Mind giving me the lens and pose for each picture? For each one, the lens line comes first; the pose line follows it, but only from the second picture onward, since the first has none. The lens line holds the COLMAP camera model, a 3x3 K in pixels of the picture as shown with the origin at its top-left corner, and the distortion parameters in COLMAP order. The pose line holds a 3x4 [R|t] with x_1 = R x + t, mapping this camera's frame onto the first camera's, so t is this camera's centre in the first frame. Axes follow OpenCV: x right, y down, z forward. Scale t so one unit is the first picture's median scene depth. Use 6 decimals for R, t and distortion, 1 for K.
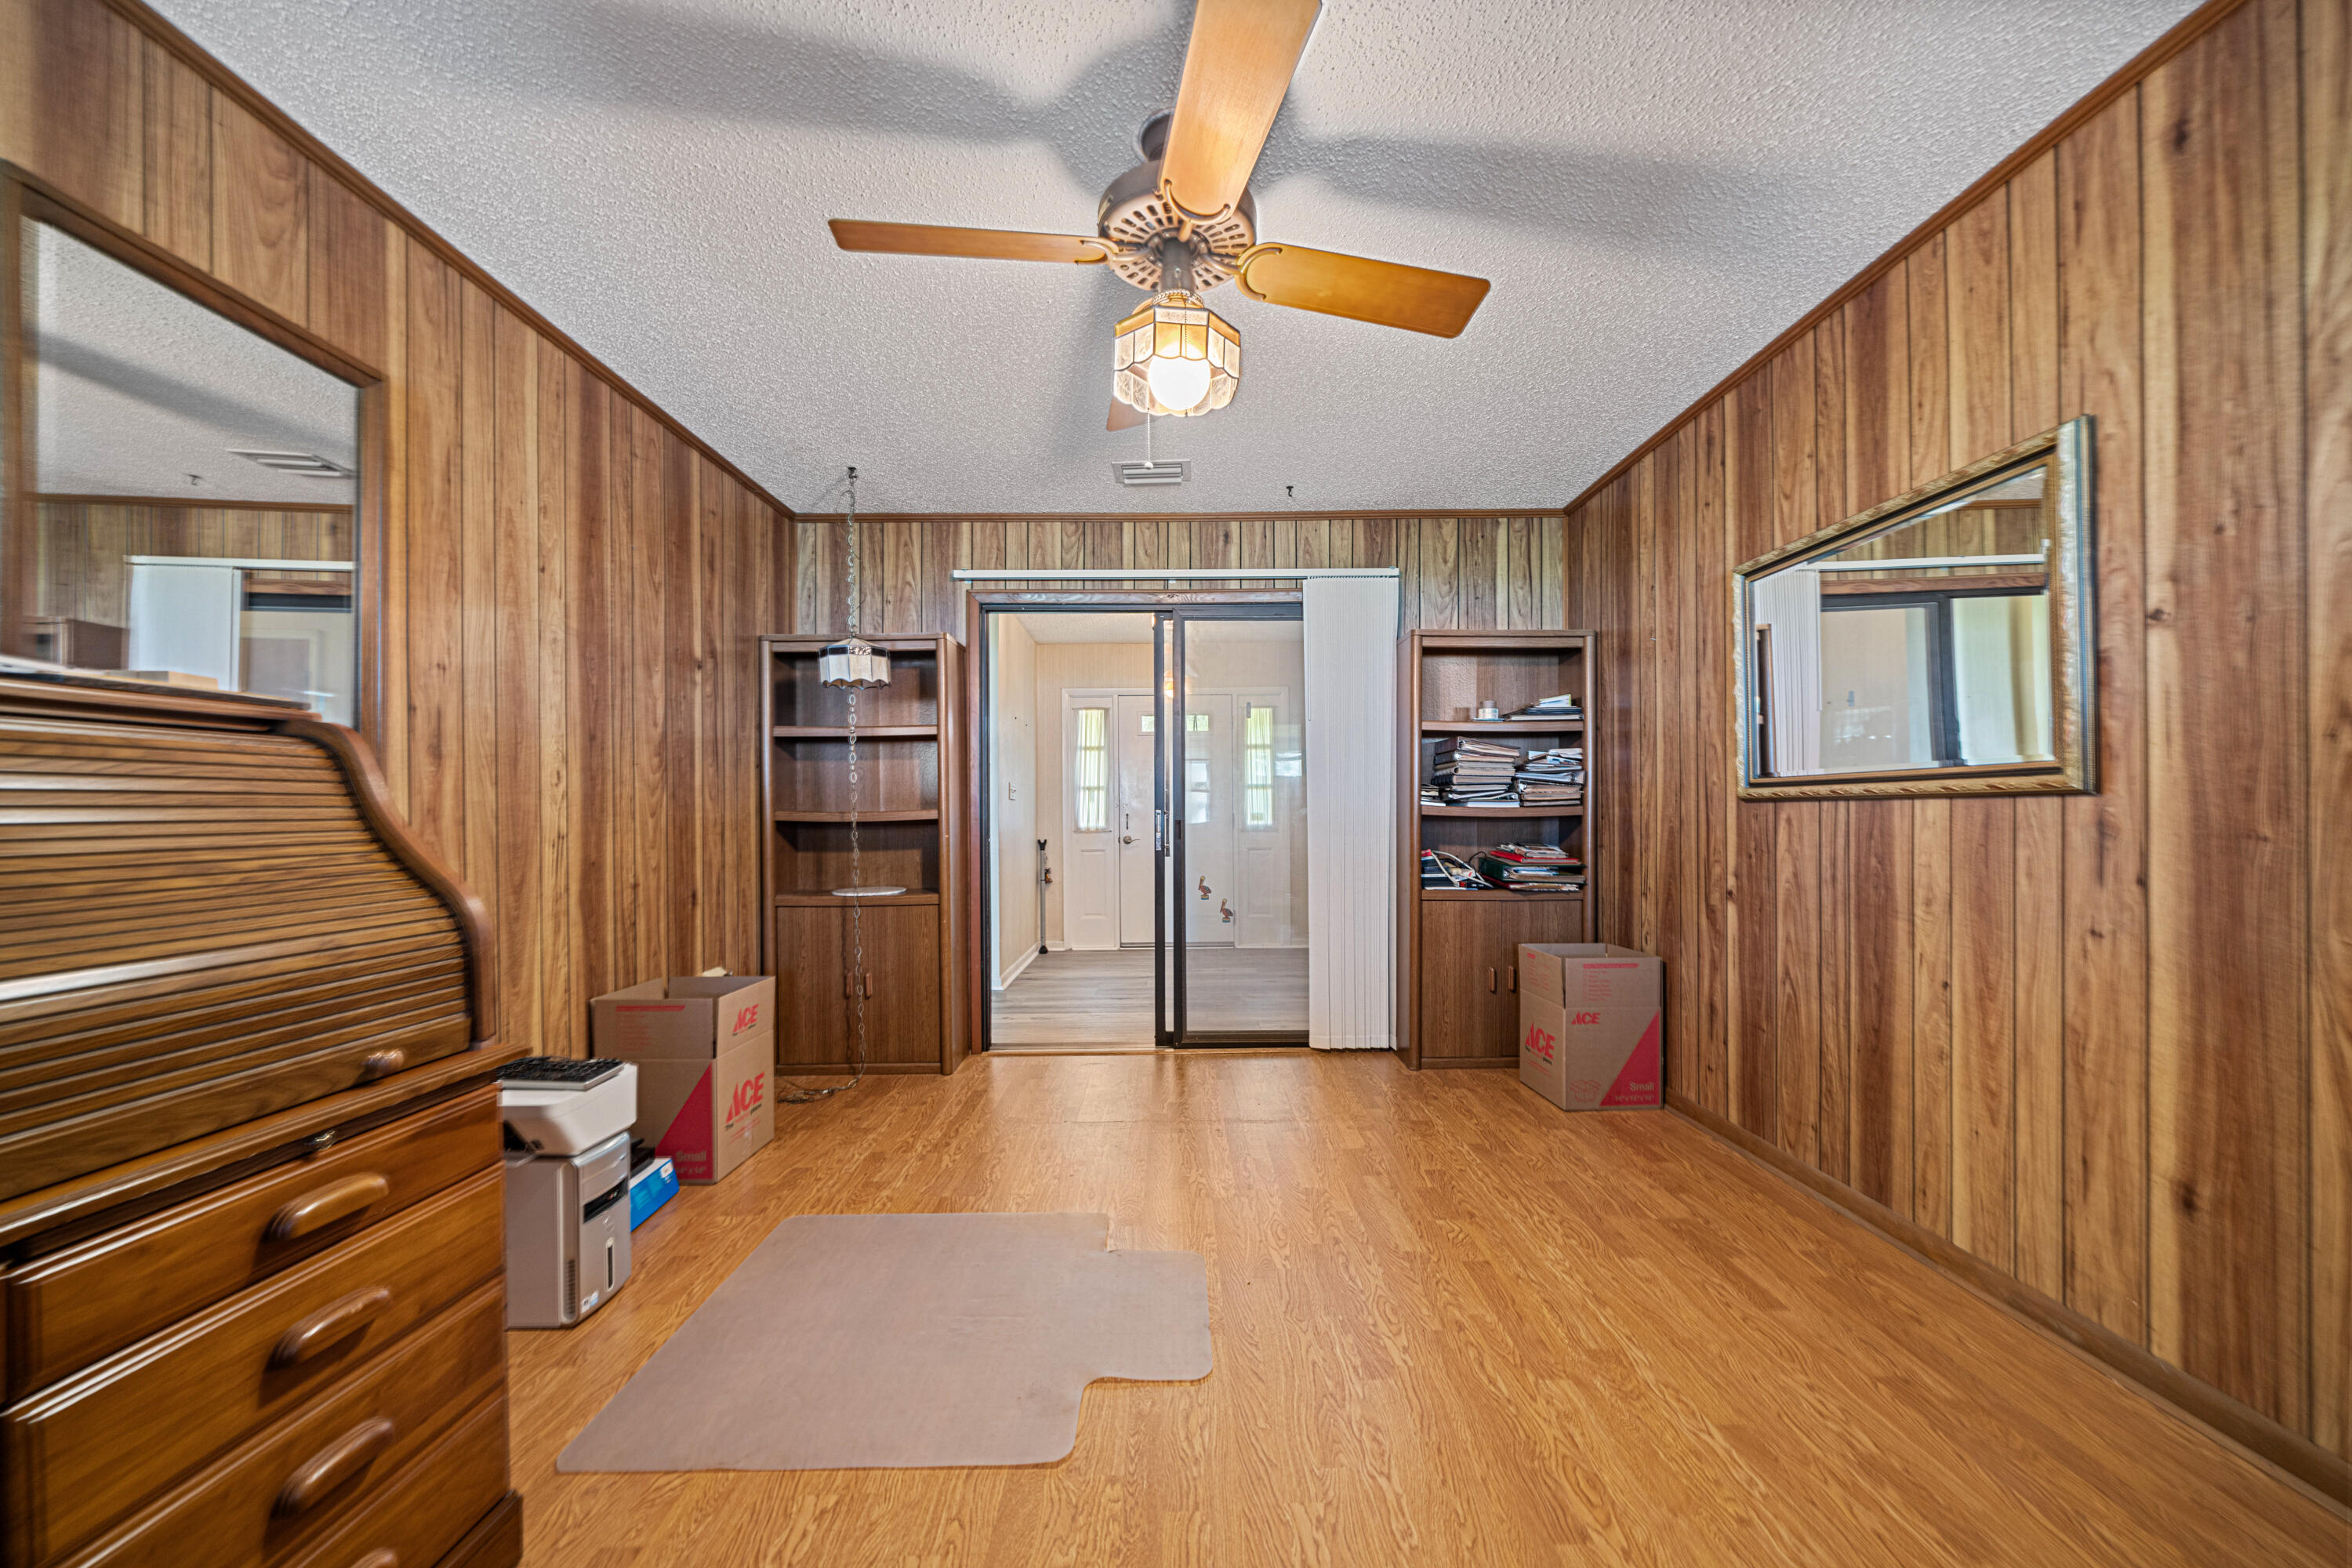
lens RADIAL K [[877.1, 0, 1180.3], [0, 877.1, 799.1], [0, 0, 1]] dist [-0.000300, -0.000048]
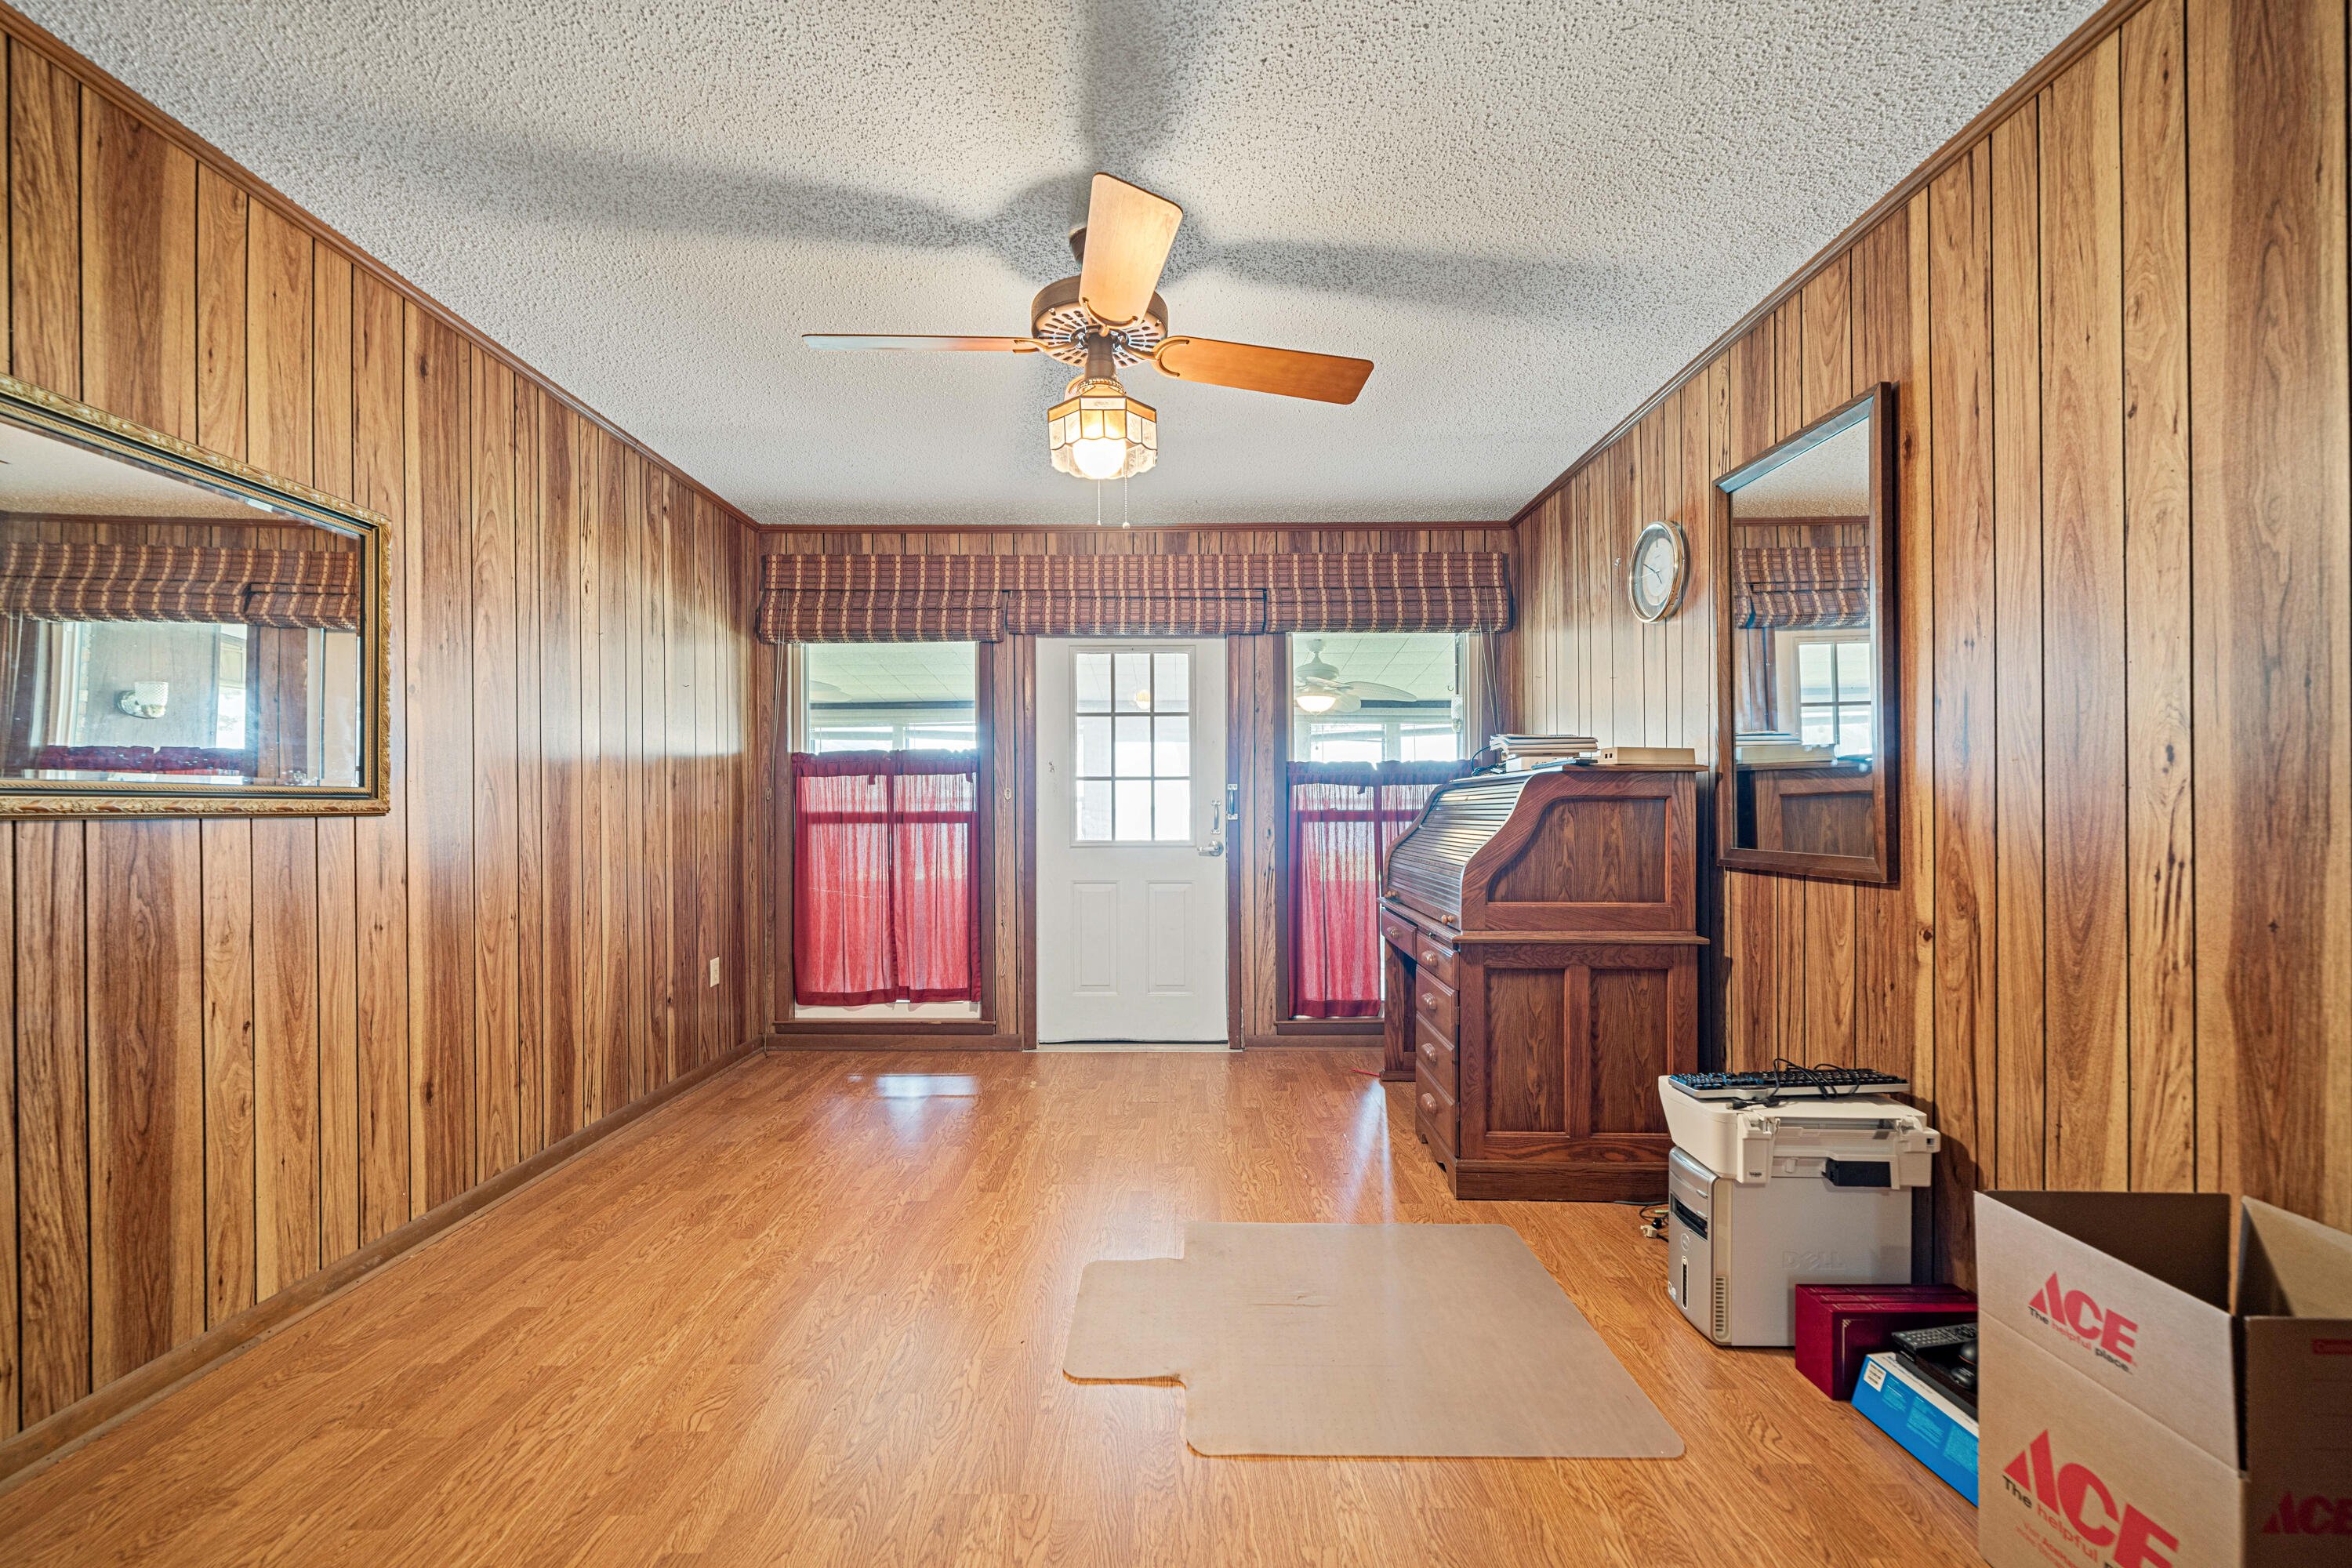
lens RADIAL K [[944.0, 0, 1172.5], [0, 944.0, 799.3], [0, 0, 1]] dist [0.000401, -0.000362]
pose [[-0.999847, 0.011022, 0.013572, -0.096019], [0.010659, 0.999589, -0.026594, 0.014821], [-0.013860, -0.026445, -0.999554, 1.951751]]
